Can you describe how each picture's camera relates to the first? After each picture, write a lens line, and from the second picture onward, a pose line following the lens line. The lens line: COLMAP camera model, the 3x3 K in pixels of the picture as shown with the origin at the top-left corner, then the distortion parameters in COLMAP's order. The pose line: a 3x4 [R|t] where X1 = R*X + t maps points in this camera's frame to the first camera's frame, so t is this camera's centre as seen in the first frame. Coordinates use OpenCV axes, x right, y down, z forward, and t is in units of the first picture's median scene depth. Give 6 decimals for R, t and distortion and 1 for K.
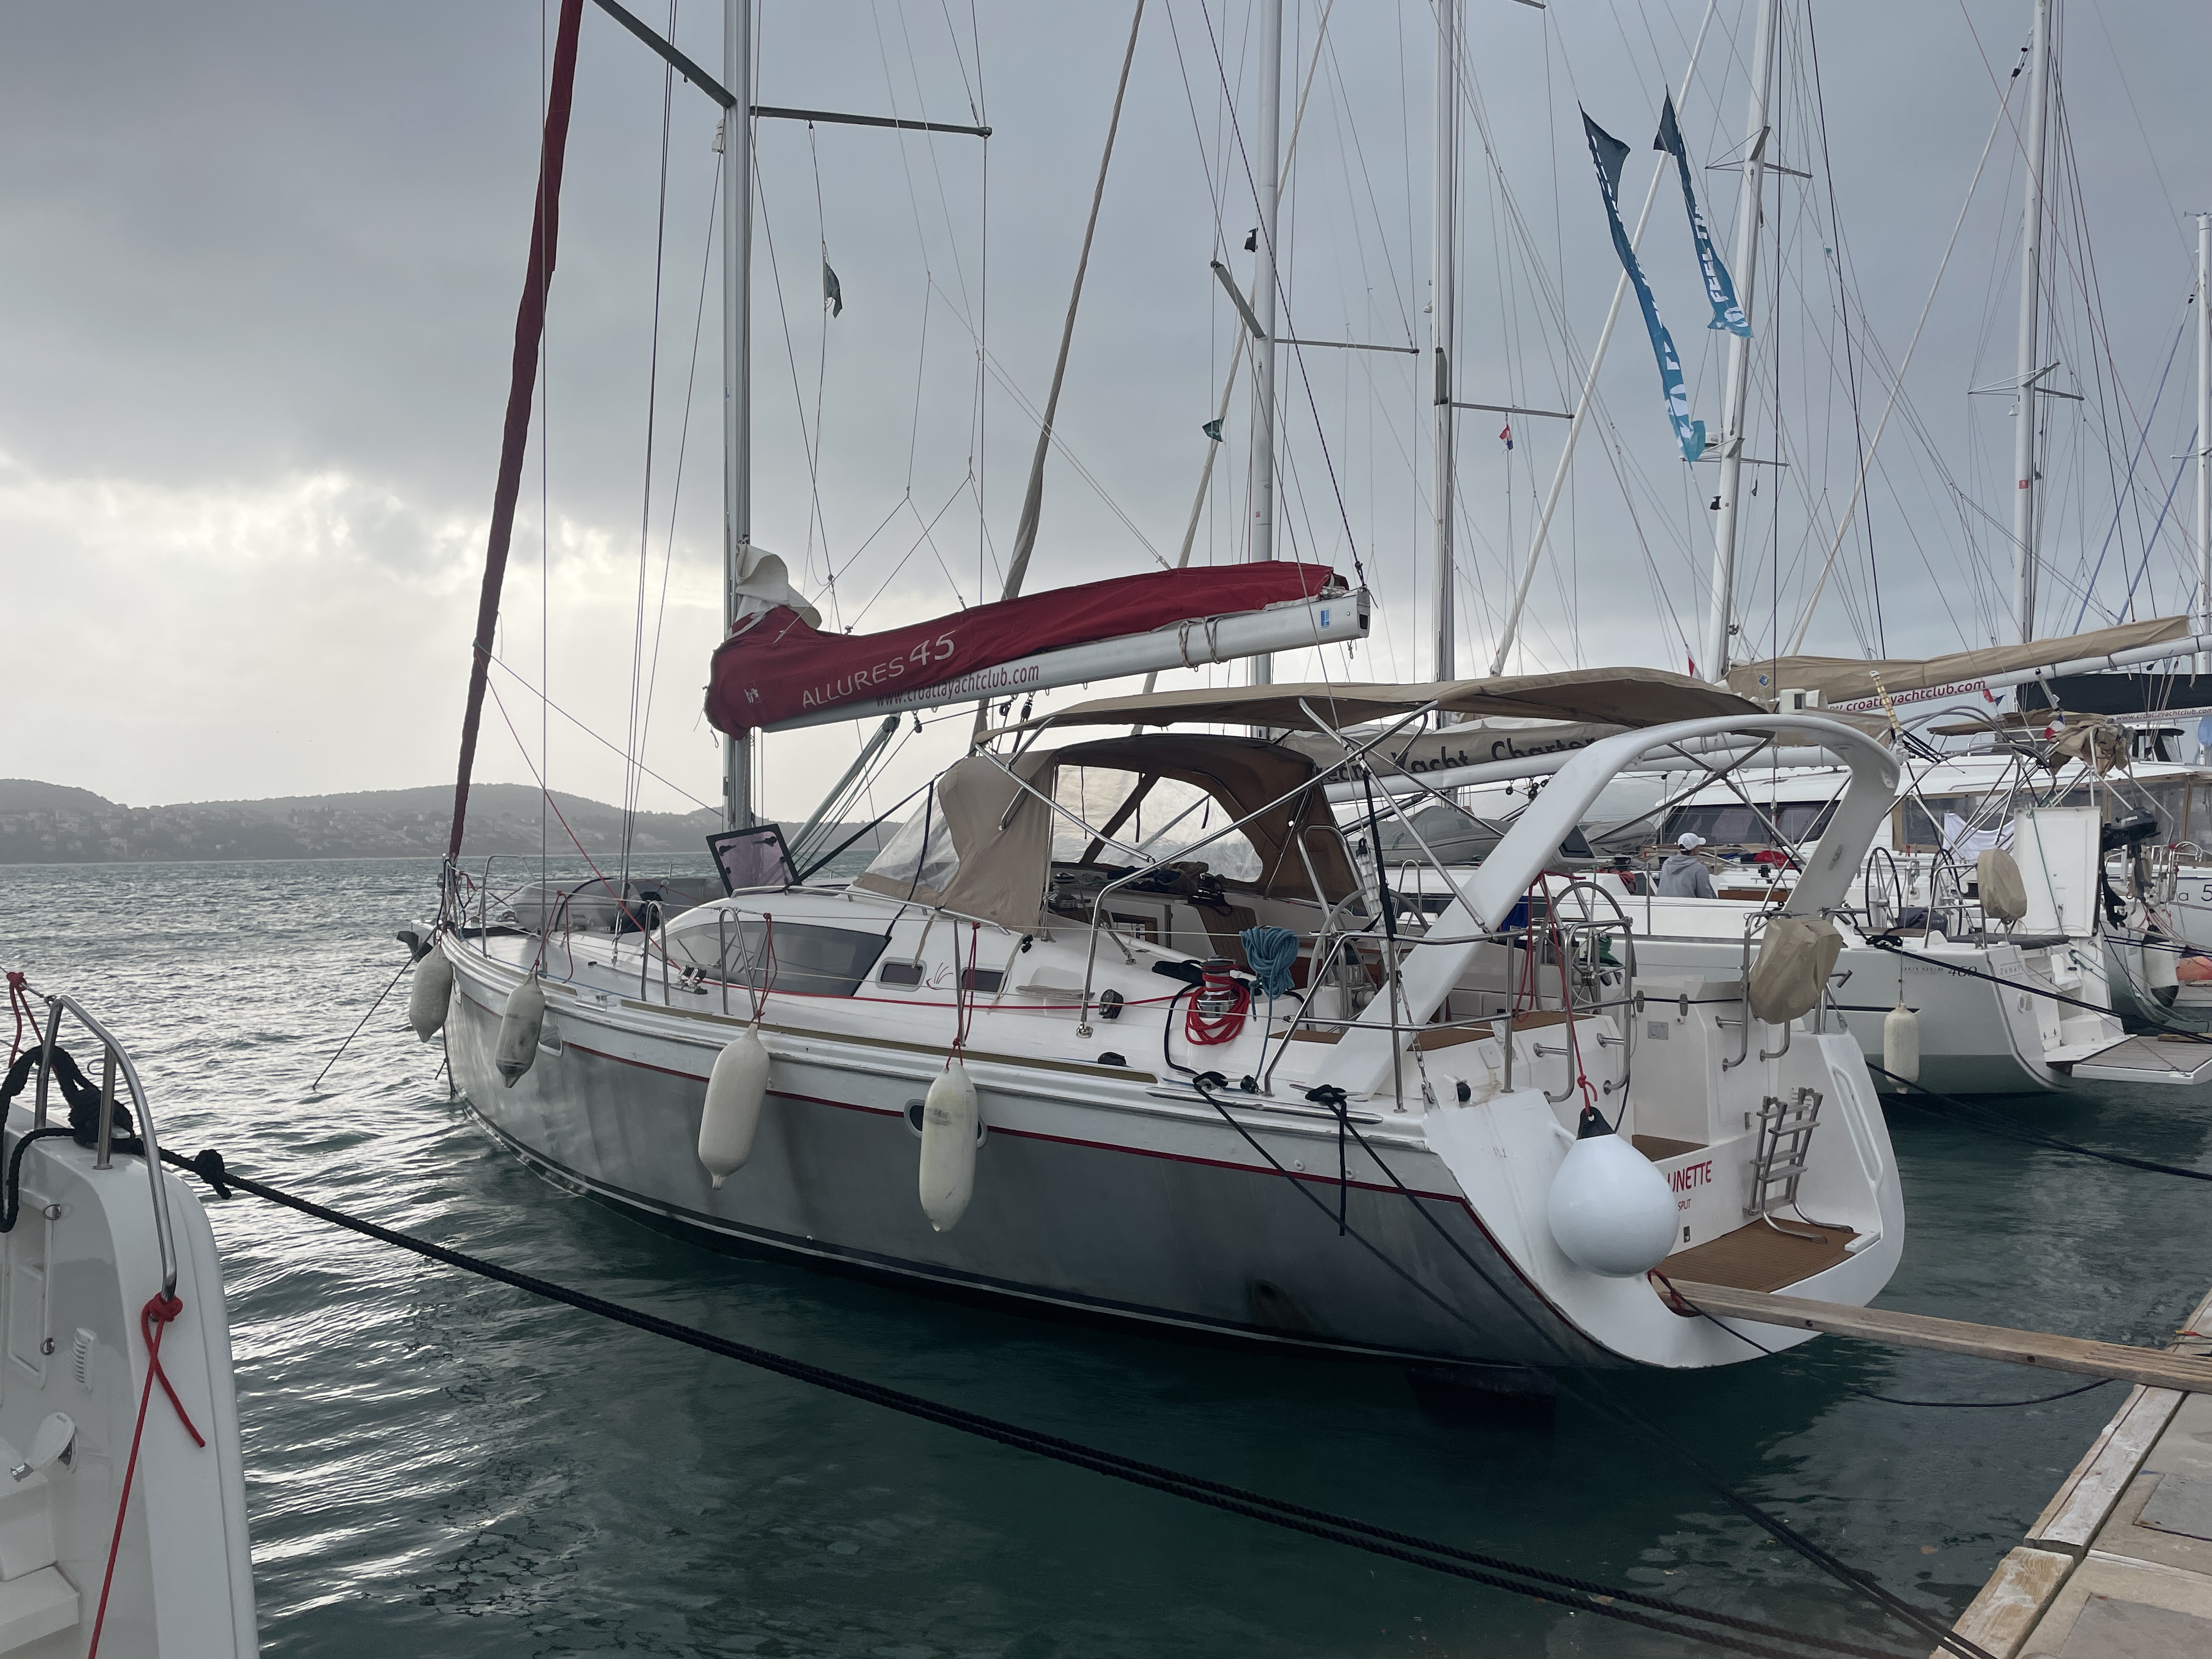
lens RADIAL K [[1664.6, 0, 1110.6], [0, 1664.6, 835.3], [0, 0, 1]] dist [0.036833, -0.003640]
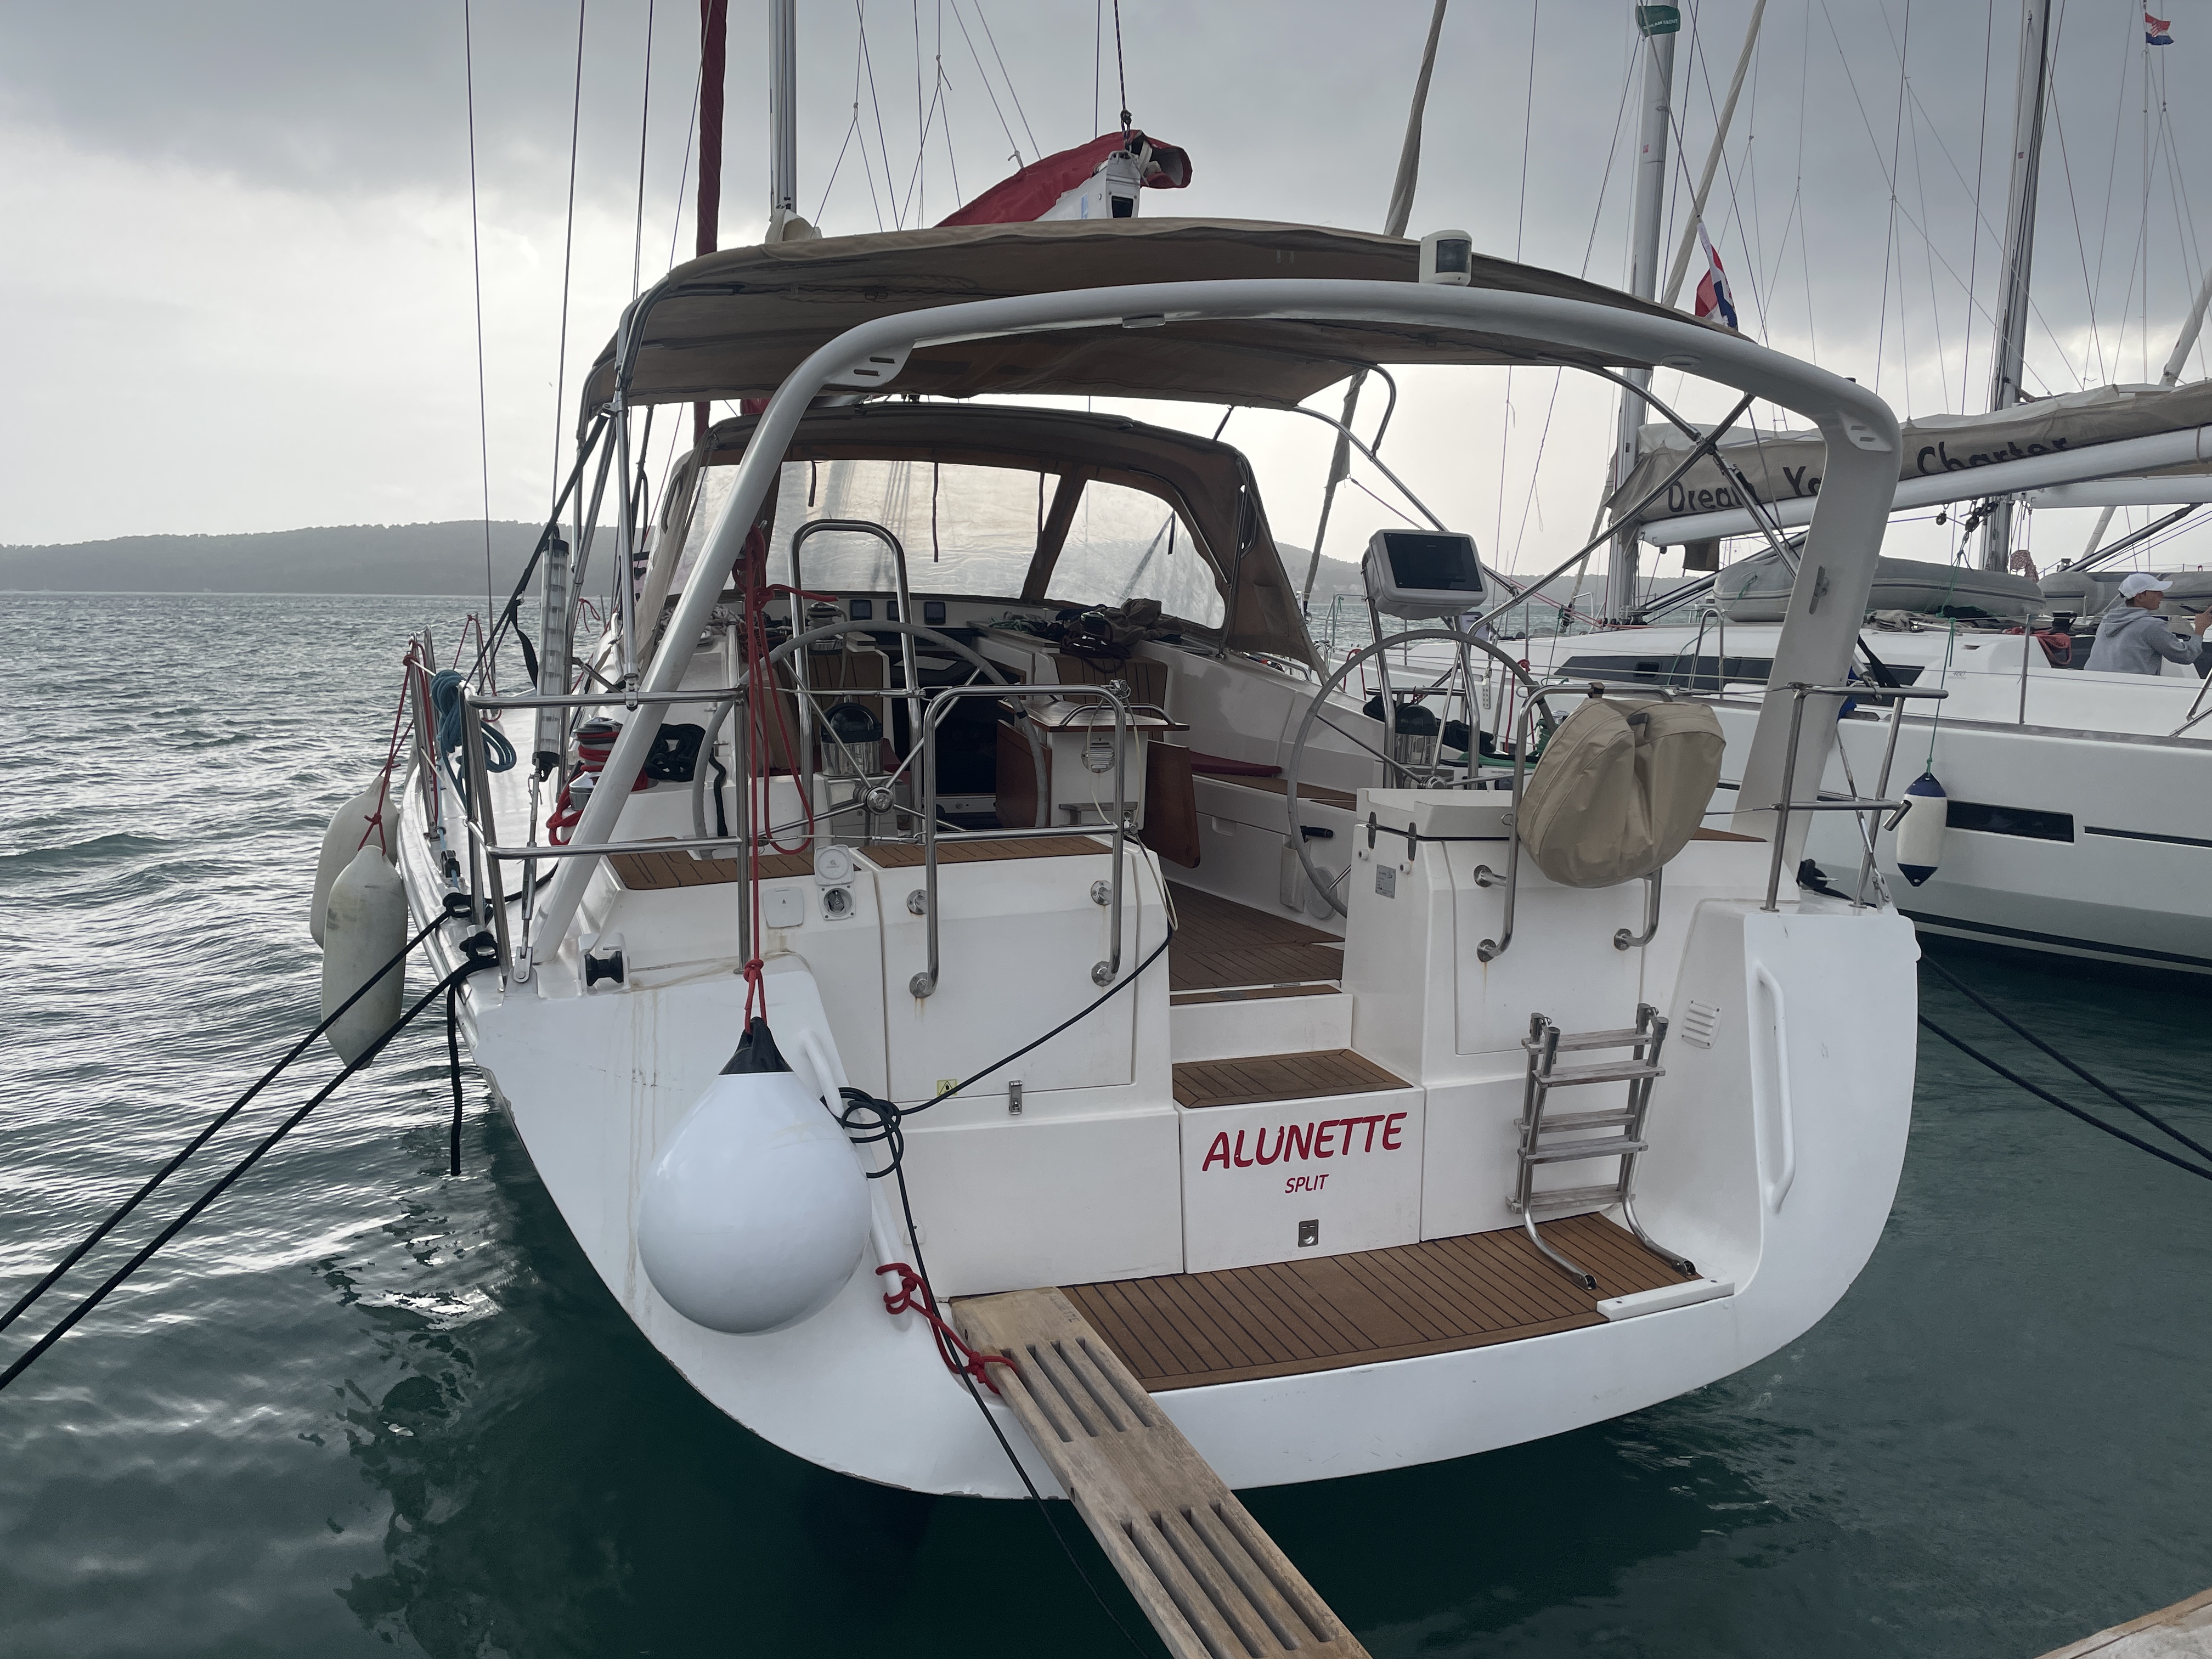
lens RADIAL K [[1664.6, 0, 1102.9], [0, 1664.6, 821.9], [0, 0, 1]] dist [0.036833, -0.003640]
pose [[0.914454, 0.070400, -0.398519, 0.381399], [-0.016070, 0.990293, 0.138064, 0.014528], [0.404370, -0.119849, 0.906709, 0.356488]]
